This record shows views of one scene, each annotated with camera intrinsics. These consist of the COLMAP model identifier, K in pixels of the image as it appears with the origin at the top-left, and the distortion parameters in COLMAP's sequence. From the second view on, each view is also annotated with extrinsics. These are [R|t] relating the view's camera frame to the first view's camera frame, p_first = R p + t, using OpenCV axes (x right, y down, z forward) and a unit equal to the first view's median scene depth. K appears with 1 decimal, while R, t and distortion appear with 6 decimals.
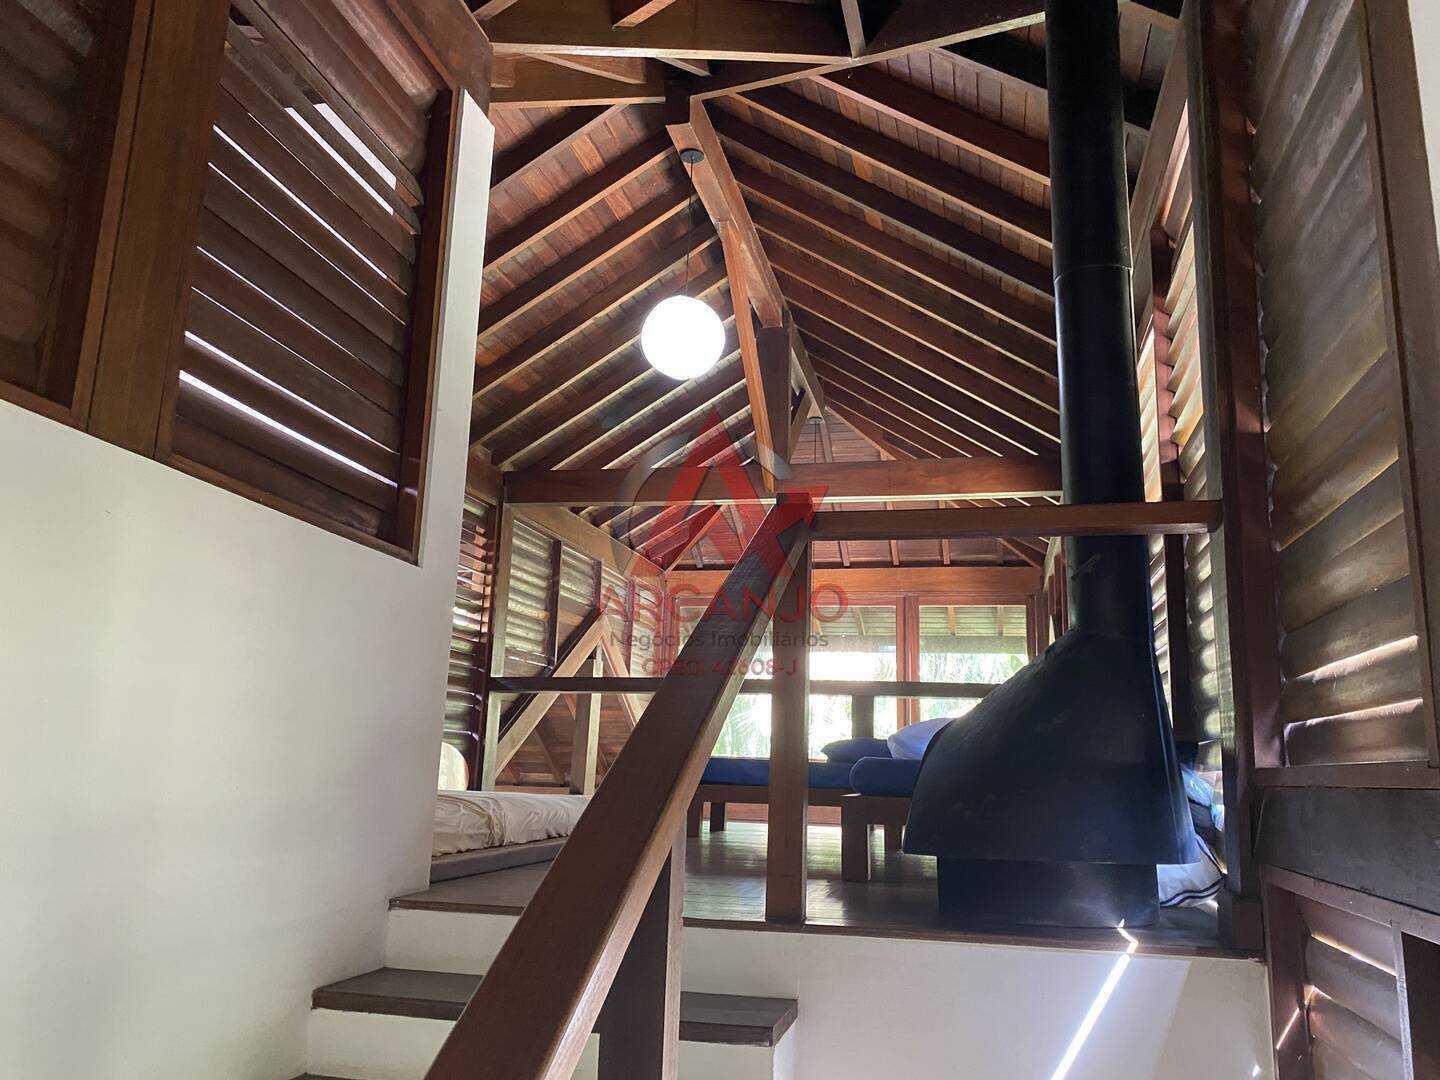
lens RADIAL K [[1091.3, 0, 721.0], [0, 1091.3, 537.8], [0, 0, 1]] dist [0.001859, -0.038412]
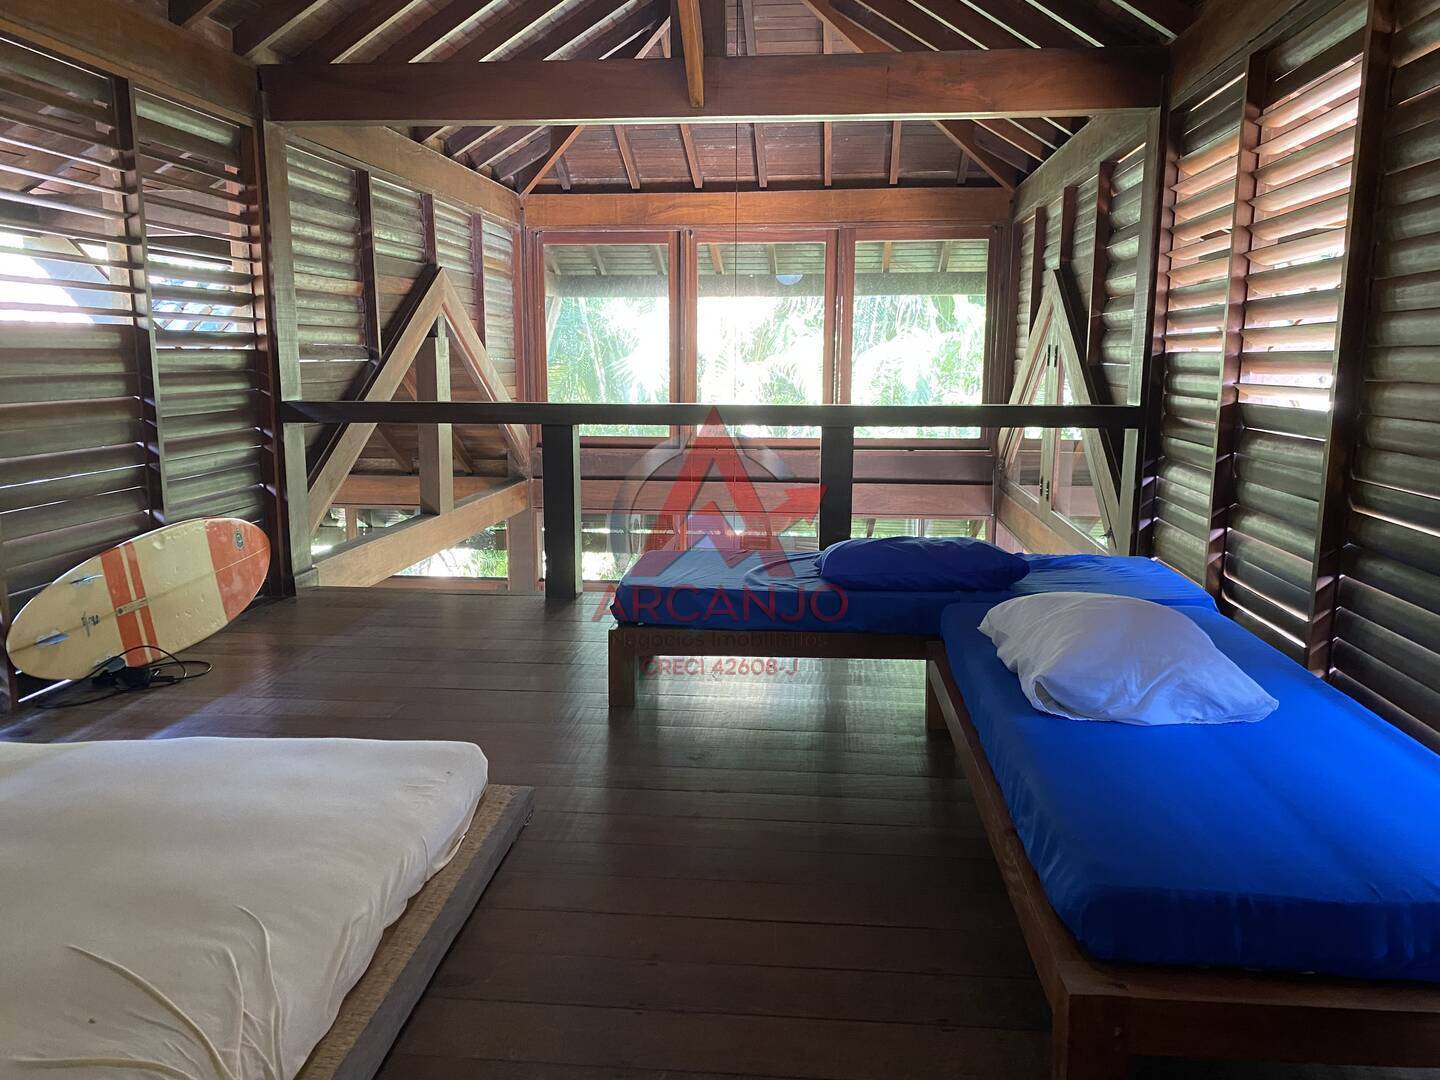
lens RADIAL K [[1091.3, 0, 718.8], [0, 1091.3, 552.2], [0, 0, 1]] dist [0.001859, -0.038412]
pose [[0.990876, -0.052986, 0.123924, -0.028929], [0.001747, 0.924449, 0.381302, -0.037192], [-0.134765, -0.377607, 0.916107, 0.277828]]
